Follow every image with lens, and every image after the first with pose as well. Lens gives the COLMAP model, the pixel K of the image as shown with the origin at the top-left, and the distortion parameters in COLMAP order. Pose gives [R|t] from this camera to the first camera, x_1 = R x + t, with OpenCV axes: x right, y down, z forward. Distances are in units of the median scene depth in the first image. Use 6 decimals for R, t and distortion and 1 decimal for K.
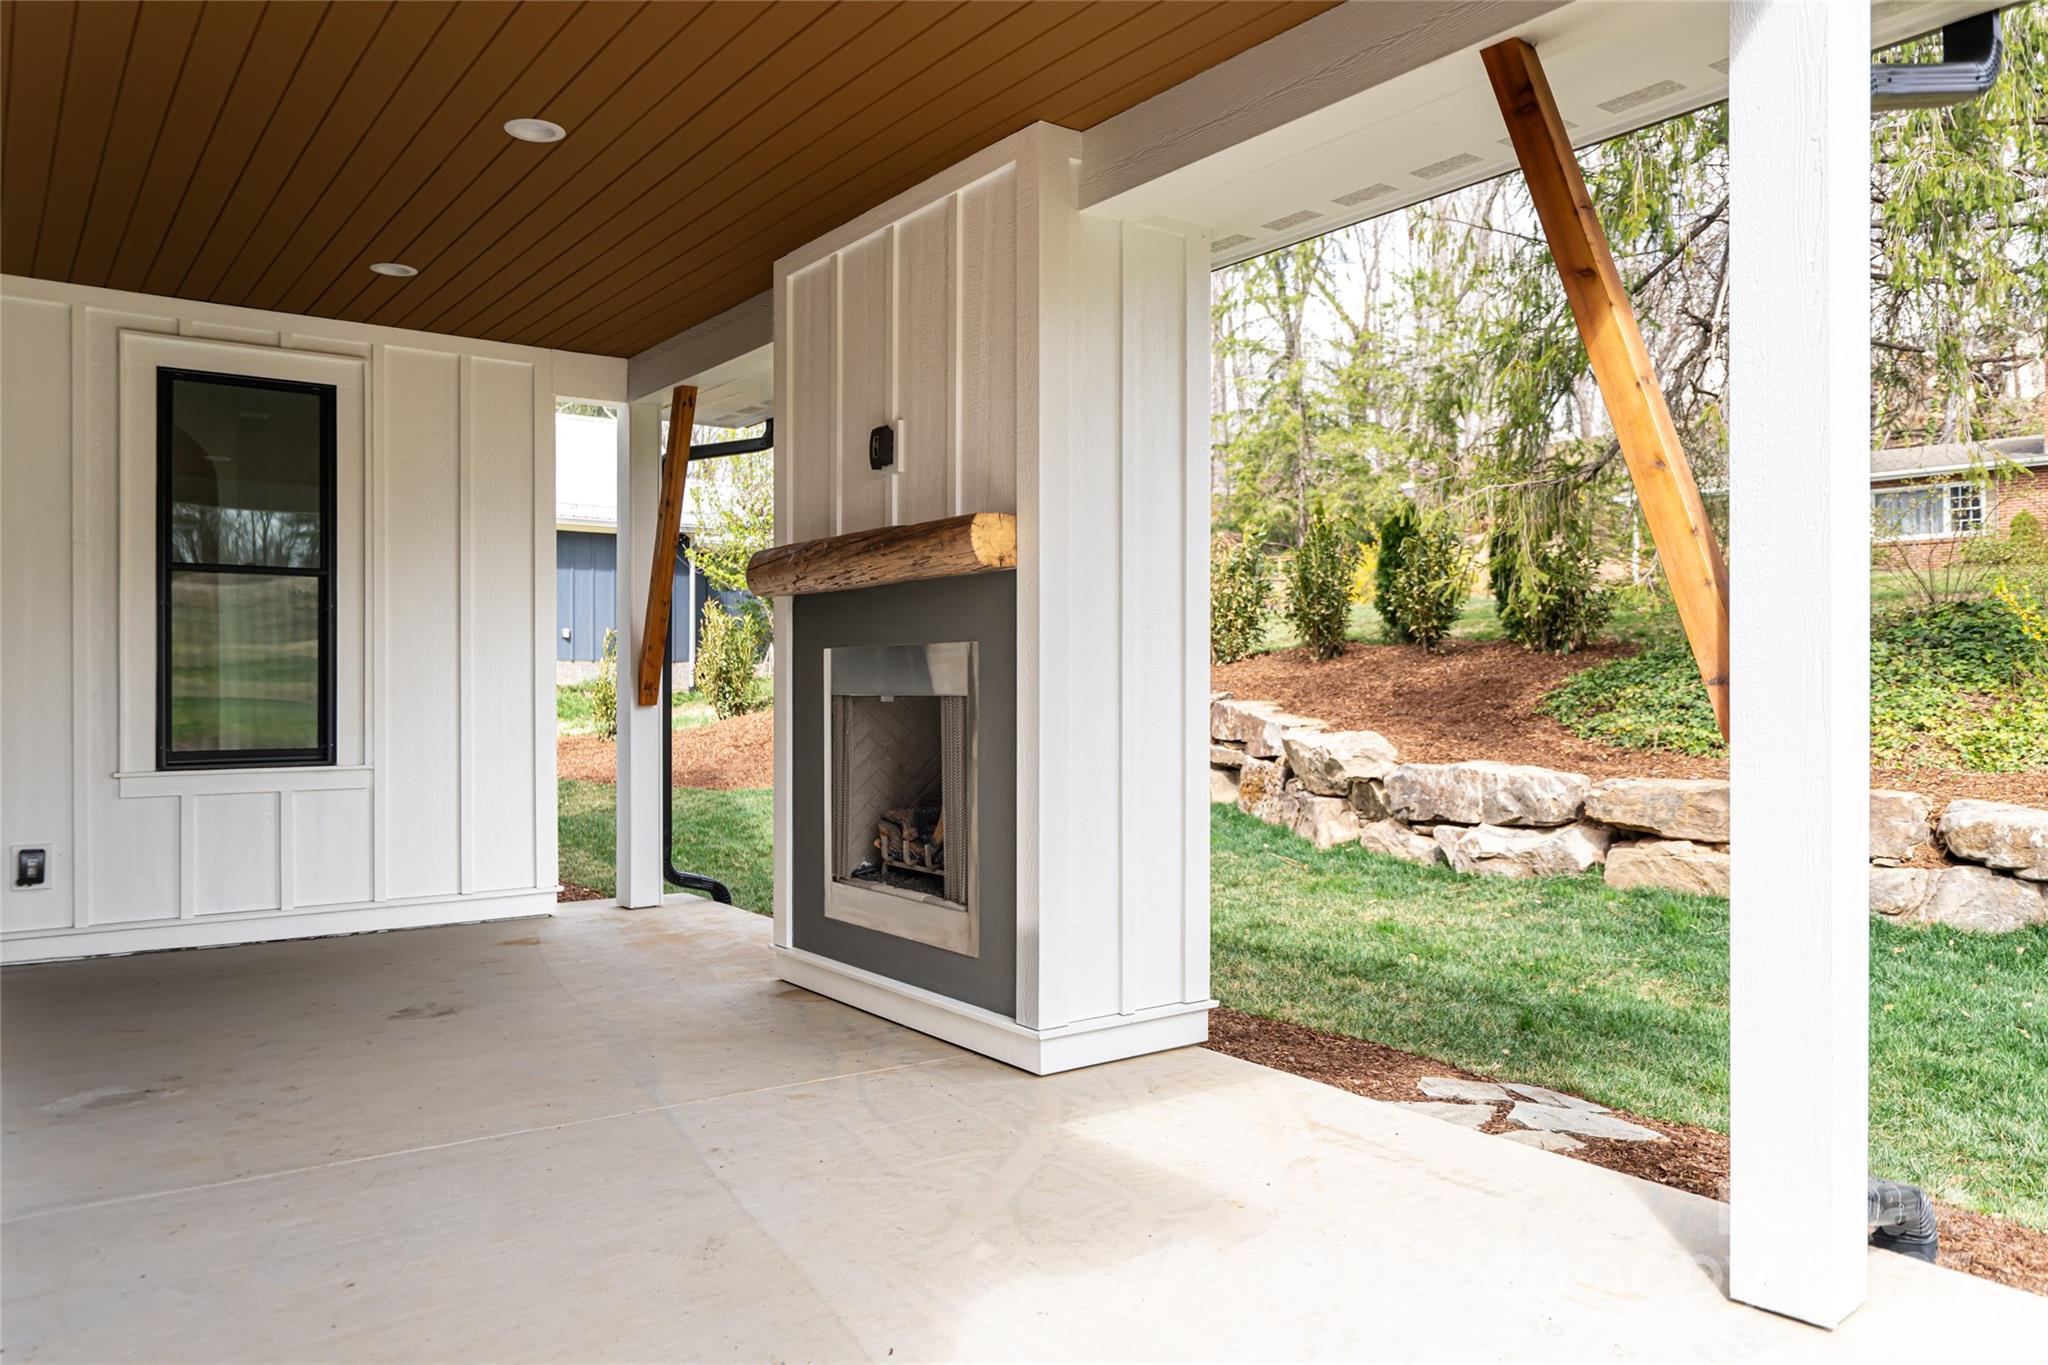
lens RADIAL K [[1442.5, 0, 1017.2], [0, 1442.5, 685.1], [0, 0, 1]] dist [0.000796, 0.000598]
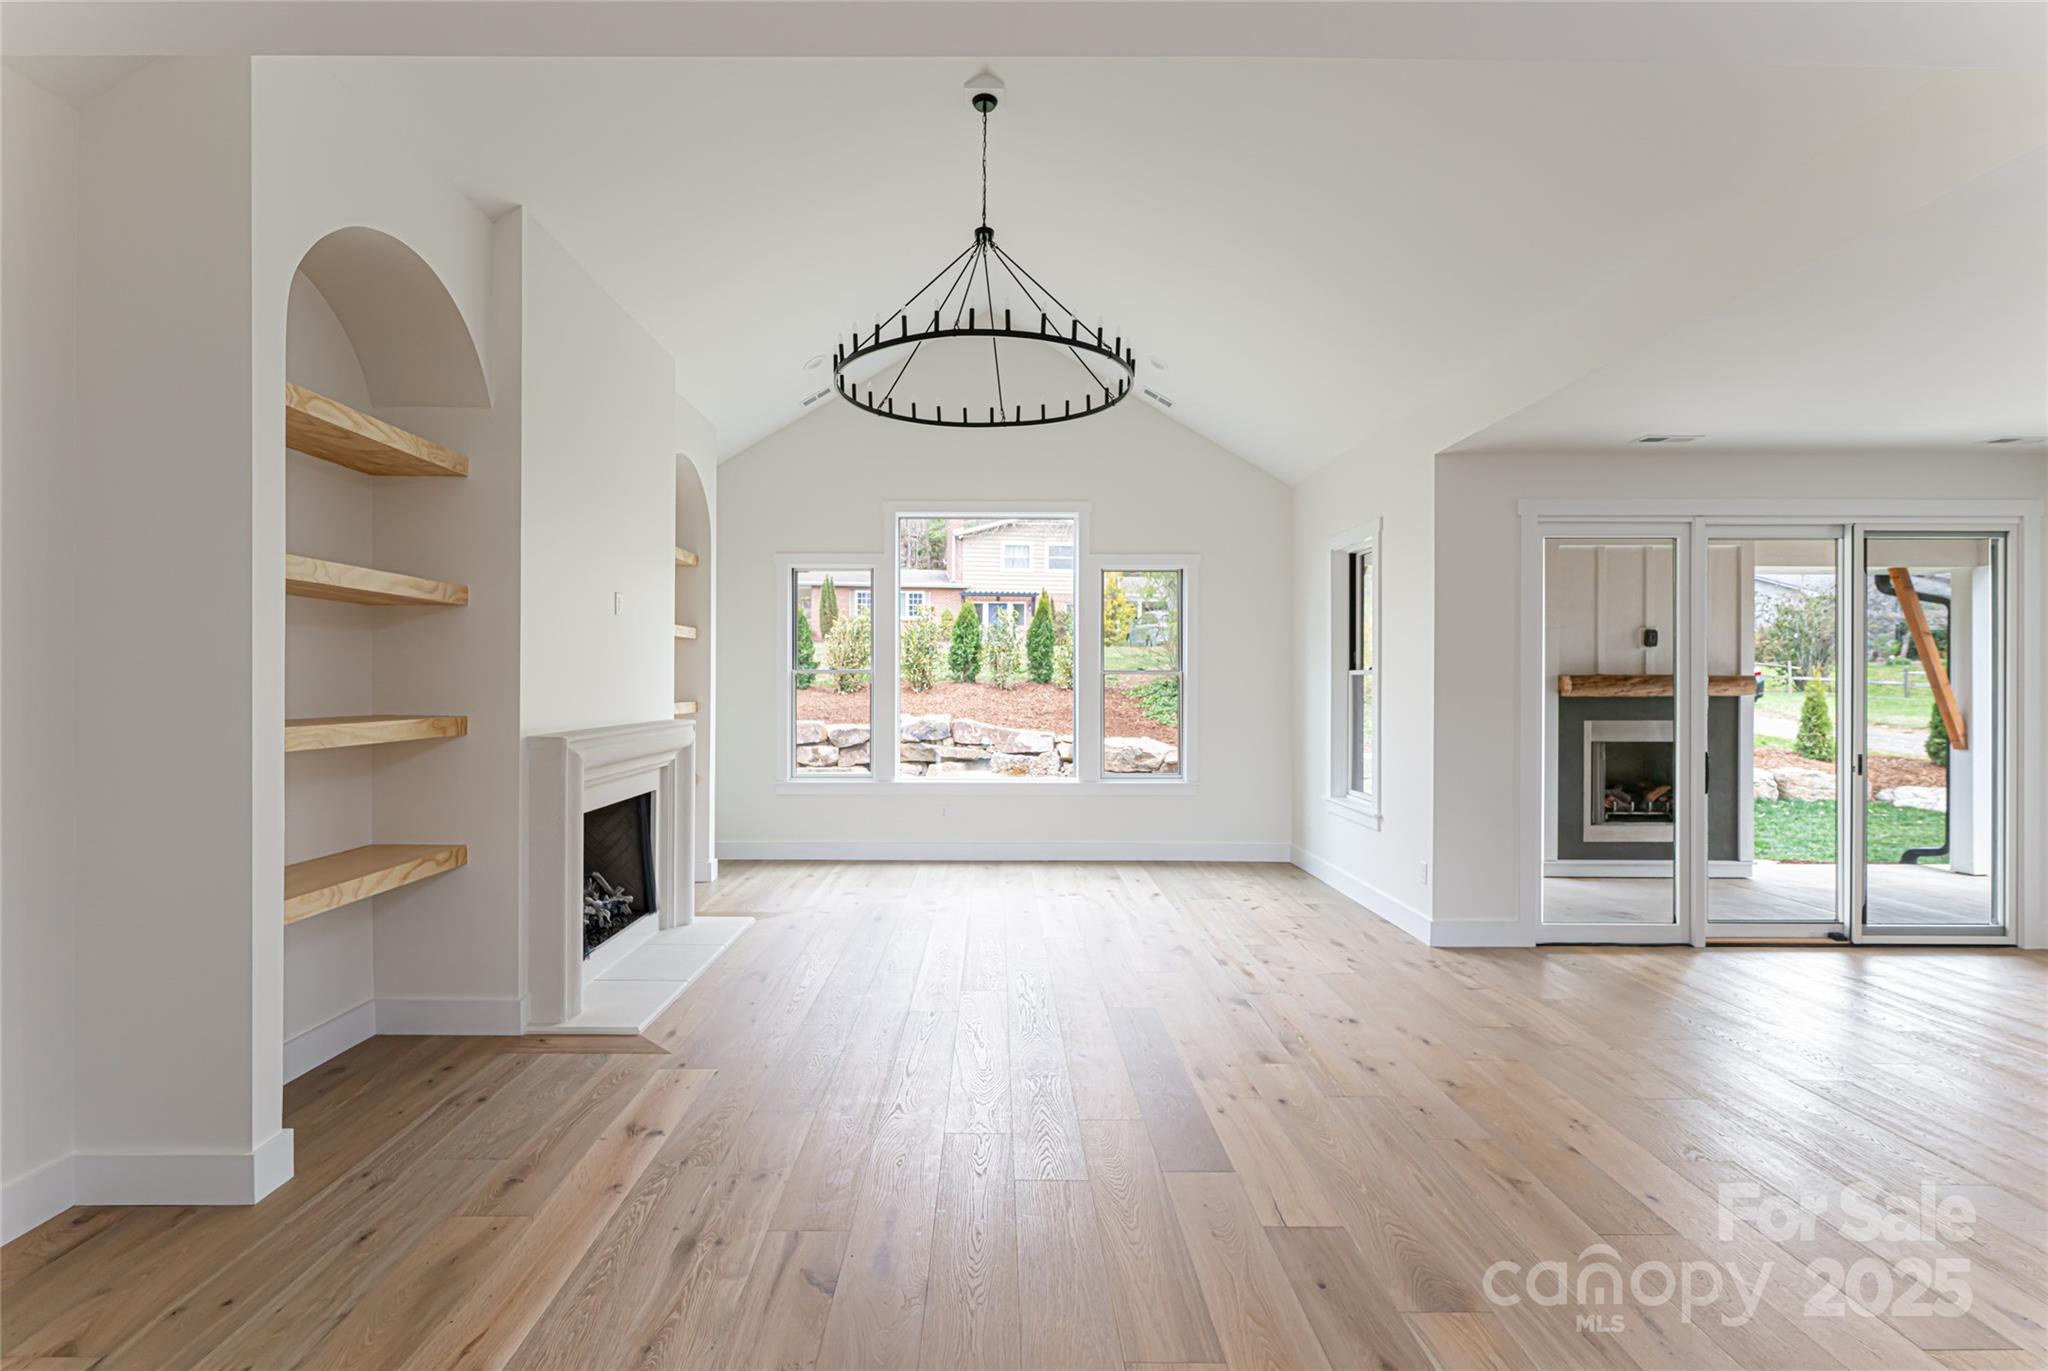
lens RADIAL K [[931.2, 0, 990.8], [0, 931.2, 684.9], [0, 0, 1]] dist [0.001989, 0.000483]
pose [[0.591669, -0.000705, 0.806180, -1.649860], [-0.001132, 0.999998, 0.001706, -0.073739], [-0.806180, -0.001922, 0.591667, 0.805477]]
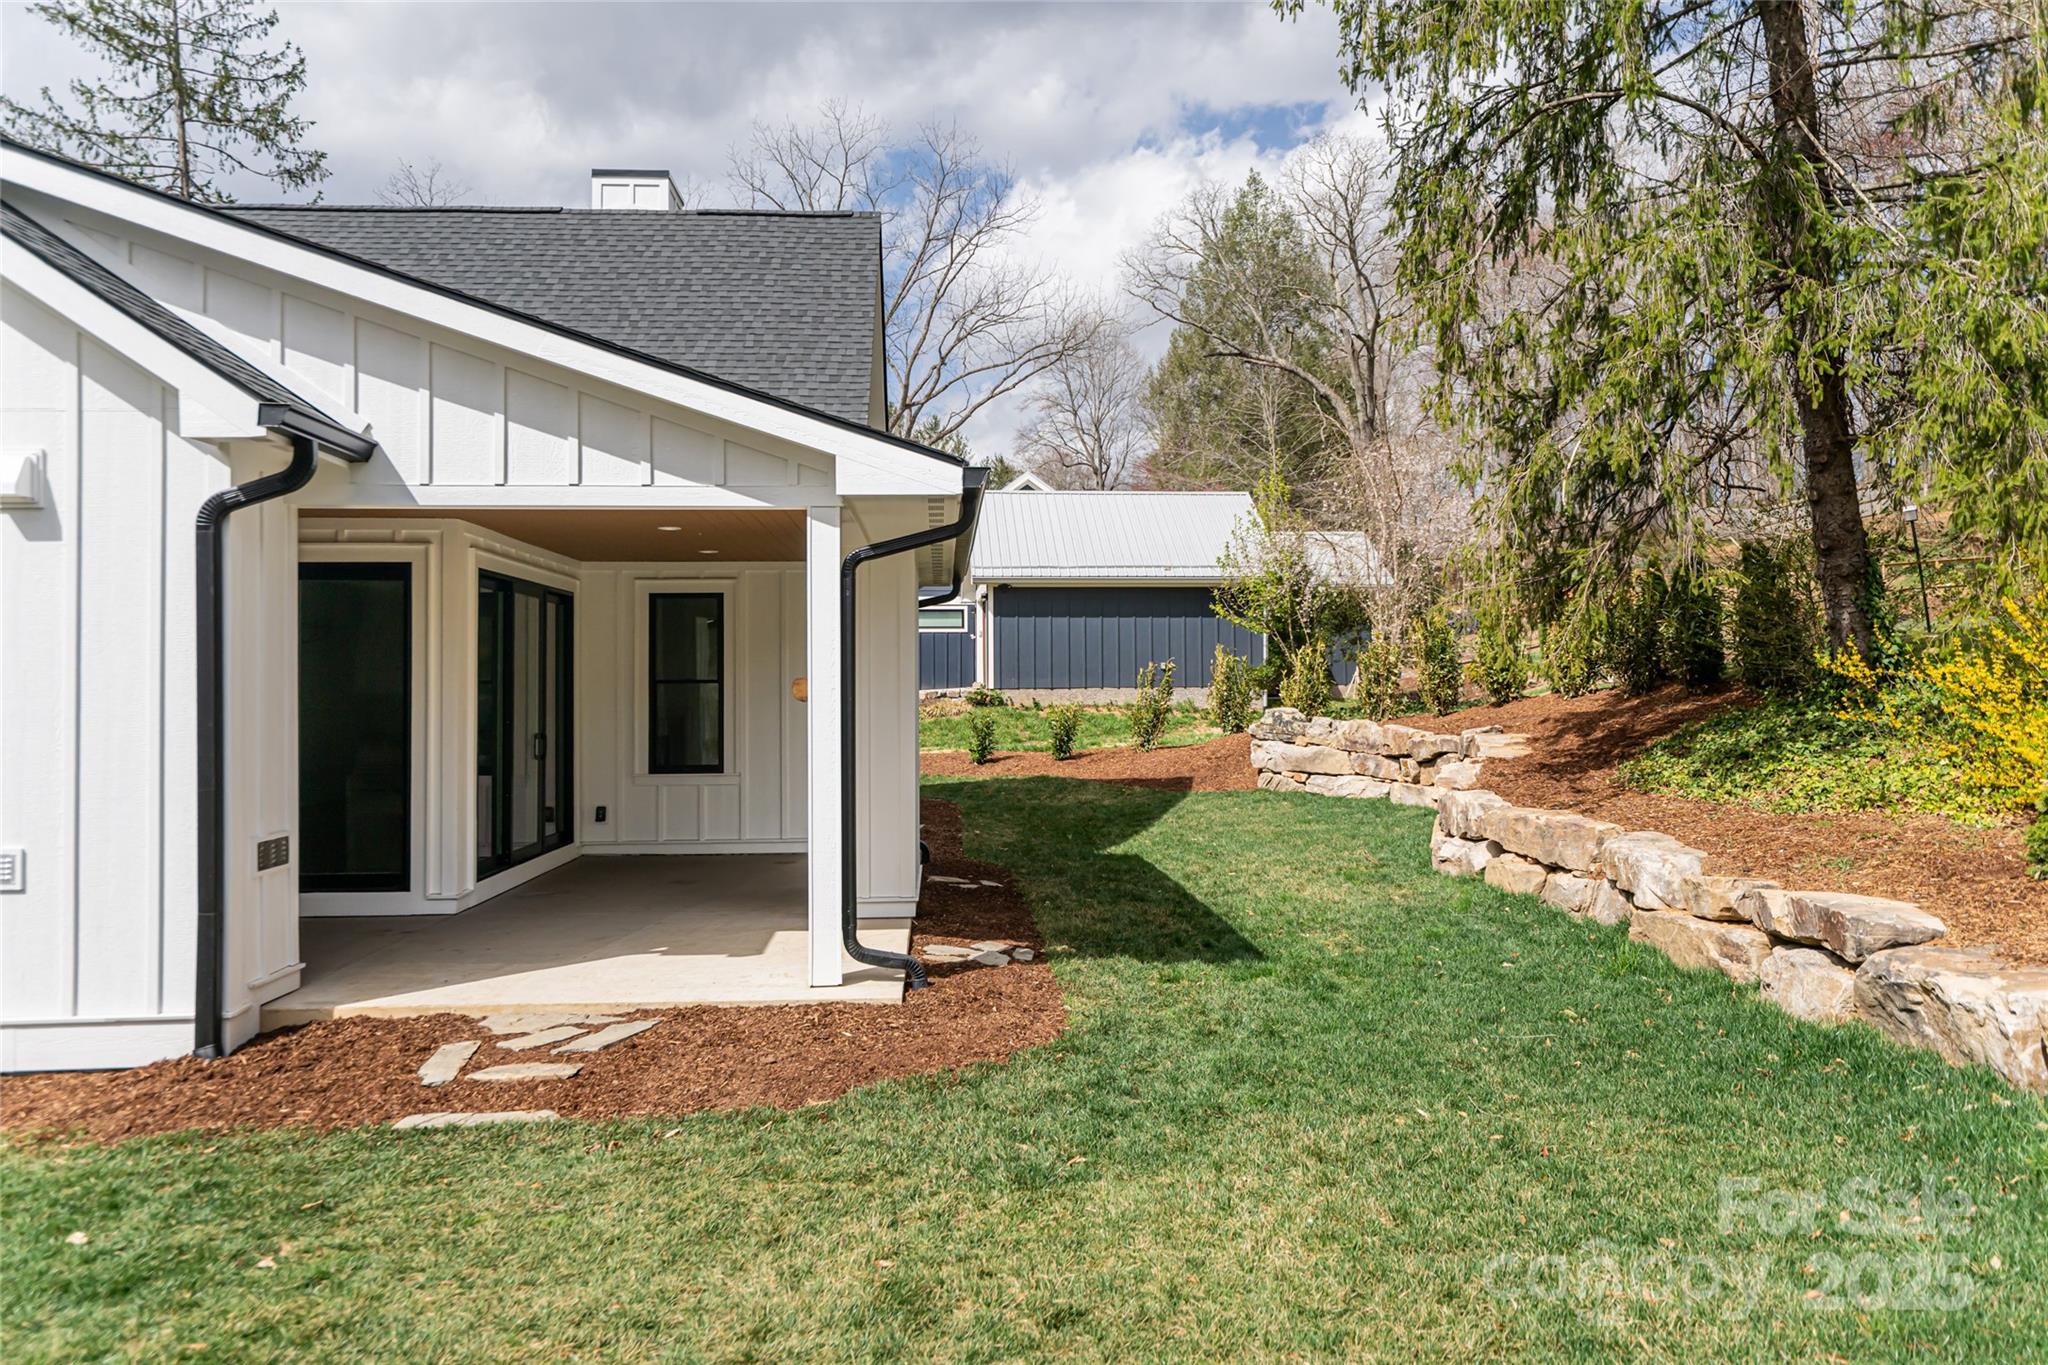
lens RADIAL K [[1398.3, 0, 1027.3], [0, 1398.3, 642.9], [0, 0, 1]] dist [0.003964, 0.000389]
pose [[0.841407, -0.021513, -0.539973, 1.105927], [0.005374, 0.999491, -0.031447, -0.074373], [0.540375, 0.023557, 0.841095, -0.527173]]
